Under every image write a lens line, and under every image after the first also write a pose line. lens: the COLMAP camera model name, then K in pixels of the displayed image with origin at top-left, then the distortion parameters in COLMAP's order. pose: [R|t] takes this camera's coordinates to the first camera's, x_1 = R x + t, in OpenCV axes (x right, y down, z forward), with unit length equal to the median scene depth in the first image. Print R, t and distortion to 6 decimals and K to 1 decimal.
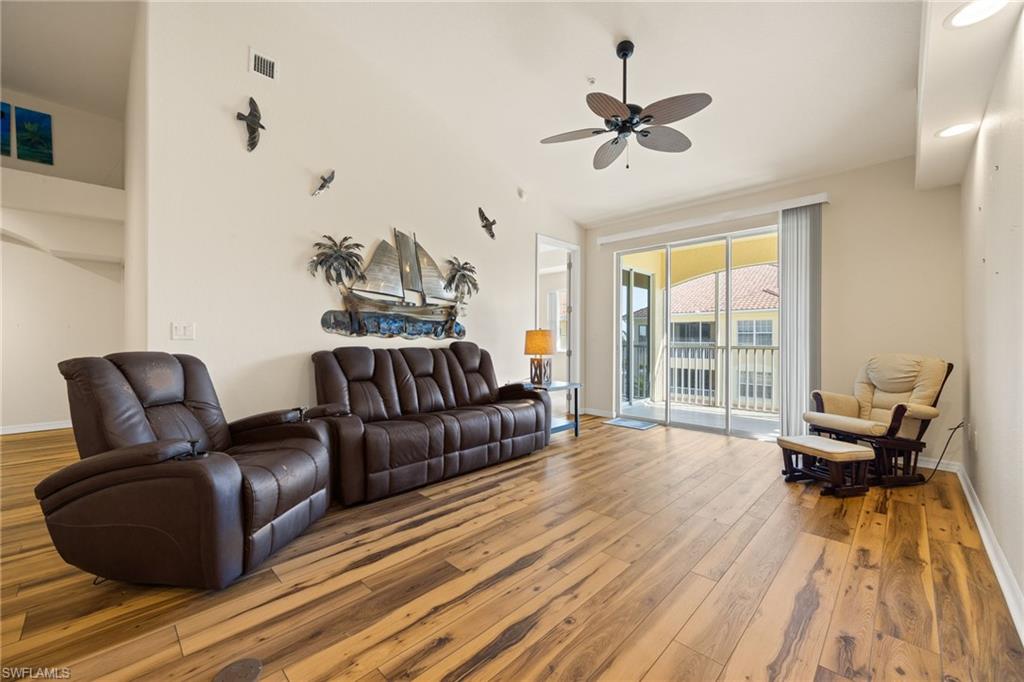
lens RADIAL K [[402.3, 0, 515.1], [0, 402.3, 338.3], [0, 0, 1]] dist [0.000826, 0.000234]
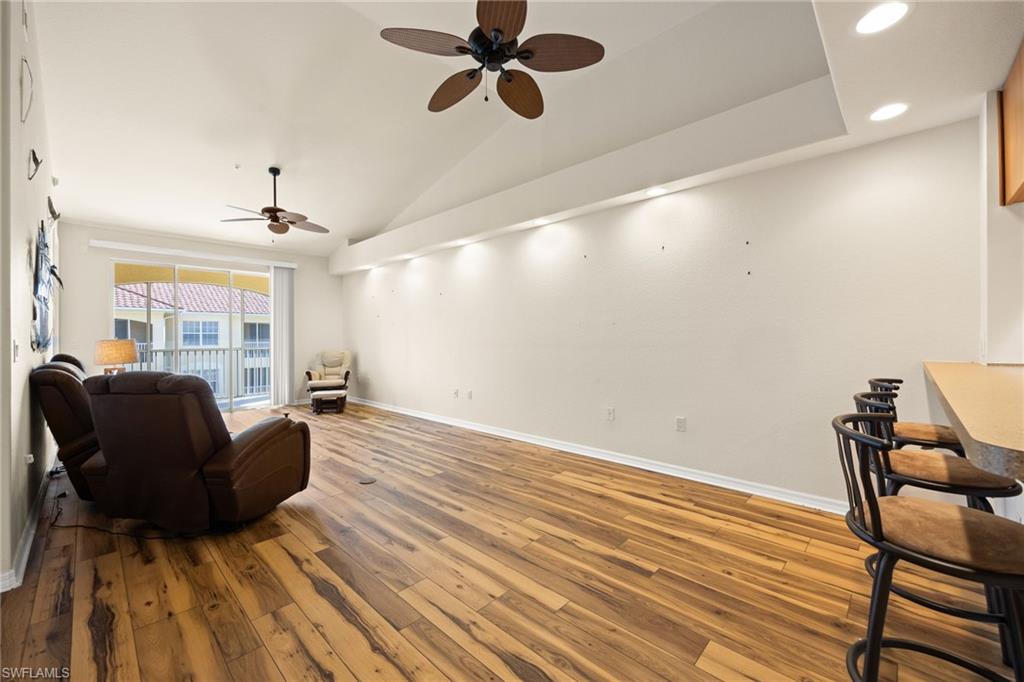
lens RADIAL K [[421.2, 0, 514.3], [0, 421.2, 336.8], [0, 0, 1]] dist [0.006008, 0.000335]
pose [[-0.004487, -0.006549, 0.999968, -1.322152], [0.007055, 0.999953, 0.006580, -0.036823], [-0.999965, 0.007084, -0.004441, 0.022478]]
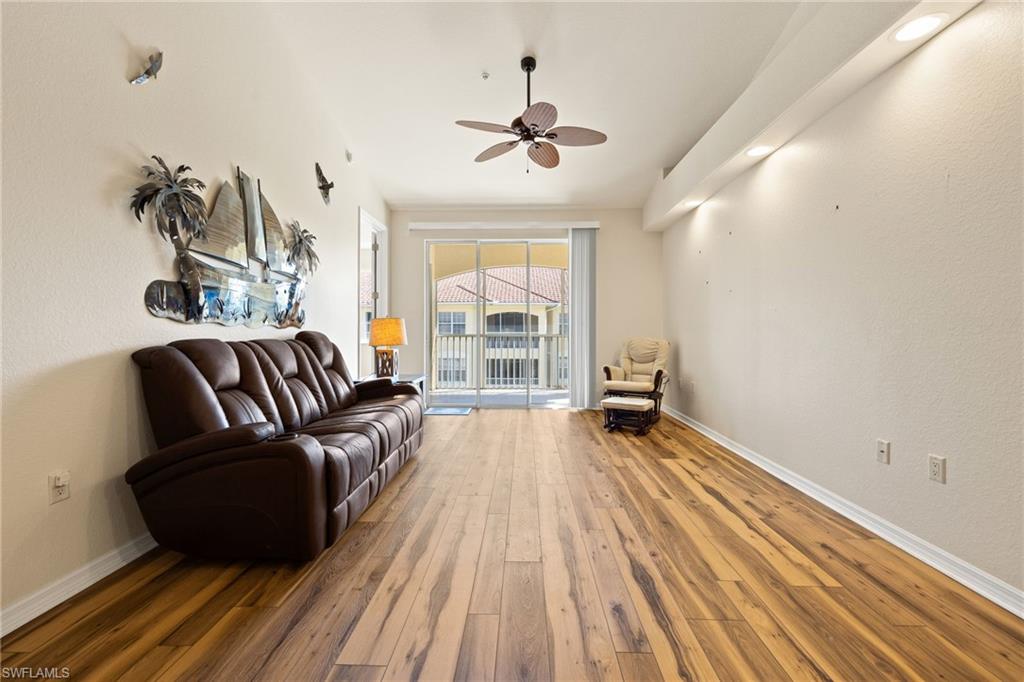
lens RADIAL K [[421.2, 0, 511.5], [0, 421.2, 330.9], [0, 0, 1]] dist [0.006008, 0.000335]
pose [[0.737341, -0.004779, 0.675504, -0.488635], [0.000958, 0.999981, 0.006029, 0.004435], [-0.675520, -0.003799, 0.737332, 0.158773]]
